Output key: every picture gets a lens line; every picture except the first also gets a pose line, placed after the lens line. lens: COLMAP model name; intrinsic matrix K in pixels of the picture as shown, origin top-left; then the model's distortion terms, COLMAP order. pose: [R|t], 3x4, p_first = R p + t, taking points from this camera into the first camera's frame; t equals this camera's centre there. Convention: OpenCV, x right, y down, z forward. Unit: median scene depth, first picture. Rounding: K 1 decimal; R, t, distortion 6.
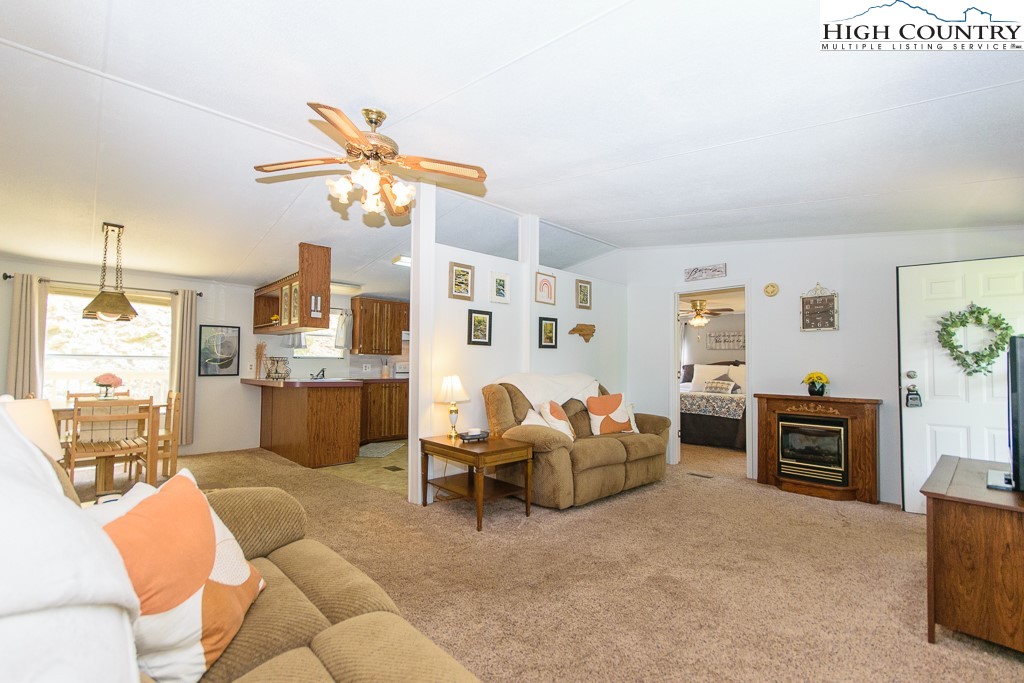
lens RADIAL K [[470.1, 0, 504.5], [0, 470.1, 345.3], [0, 0, 1]] dist [0.004742, -0.000901]
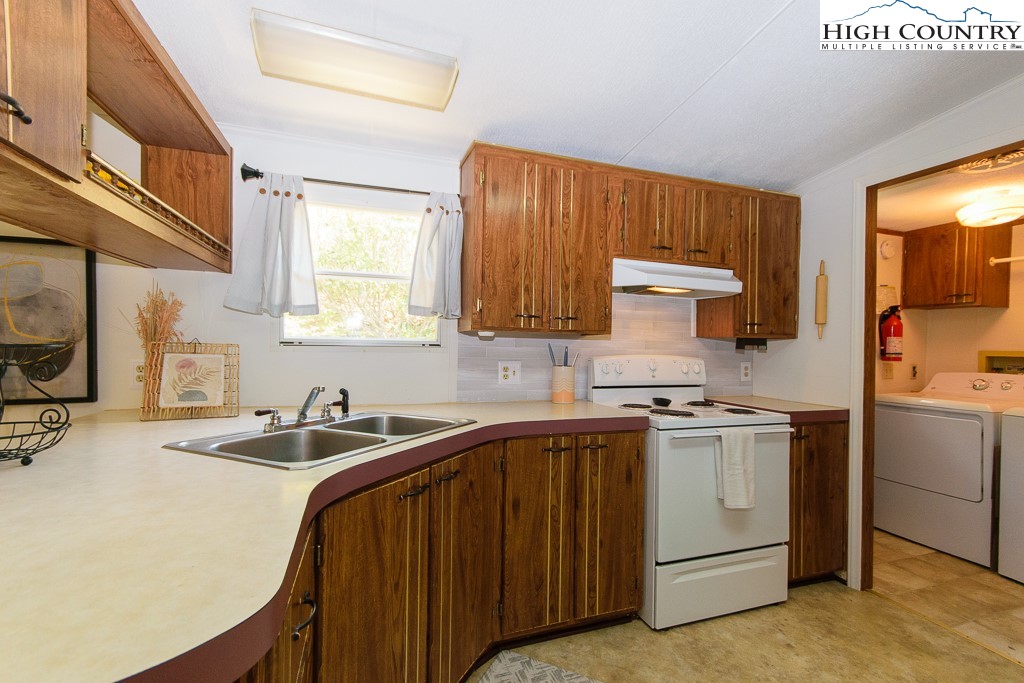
lens RADIAL K [[470.1, 0, 533.7], [0, 470.1, 347.6], [0, 0, 1]] dist [0.004742, -0.000901]
pose [[0.939361, 0.007369, -0.342850, -0.235328], [0.007600, 0.999076, 0.042297, 0.022166], [0.342844, -0.042338, 0.938438, 1.012900]]
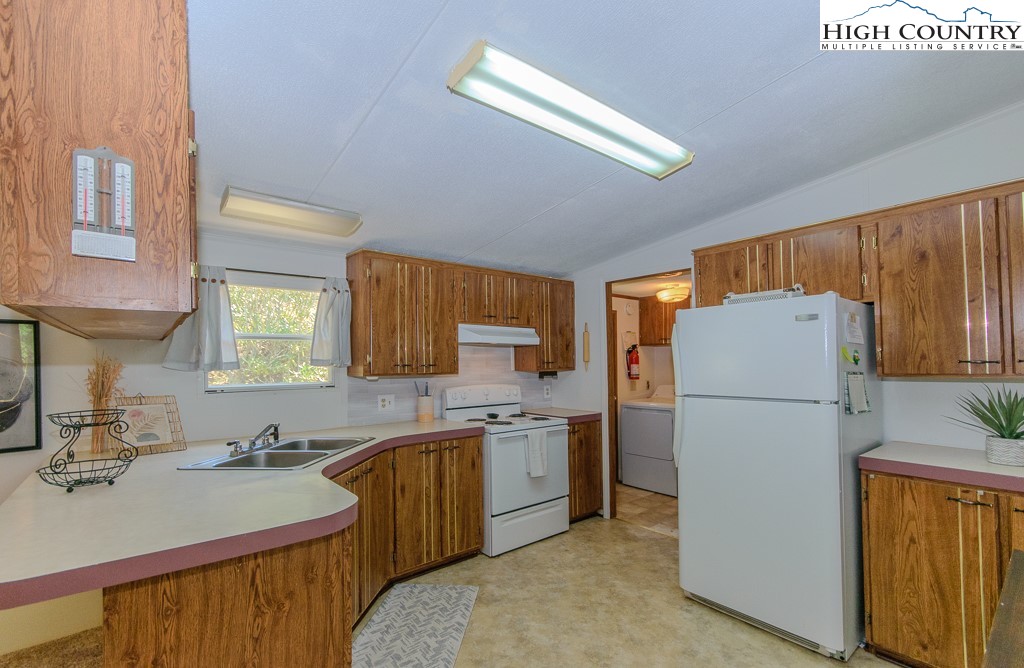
lens RADIAL K [[442.0, 0, 541.0], [0, 442.0, 368.2], [0, 0, 1]] dist [-0.009447, 0.000910]
pose [[0.999692, -0.020253, 0.014356, -0.208358], [0.019405, 0.998192, 0.056885, -0.015665], [-0.015482, -0.056589, 0.998278, 0.810304]]
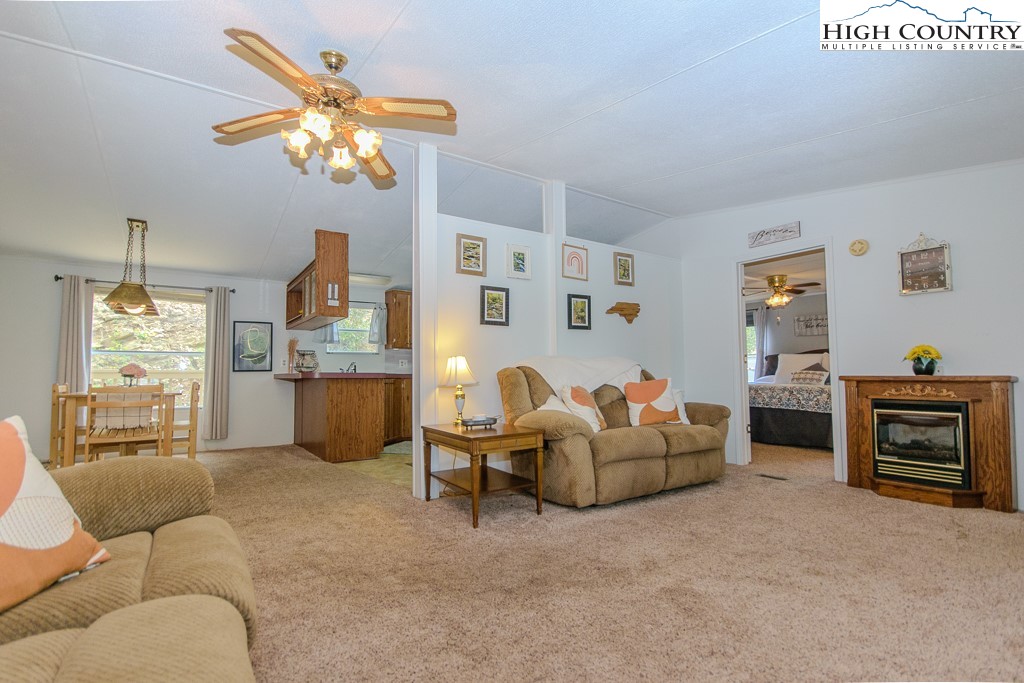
lens RADIAL K [[486.3, 0, 499.9], [0, 486.3, 345.5], [0, 0, 1]] dist [0.004506, -0.006743]
pose [[0.984914, -0.031902, -0.170078, 0.105499], [0.029080, 0.999395, -0.019064, 0.052486], [0.170583, 0.013830, 0.985246, 0.081242]]
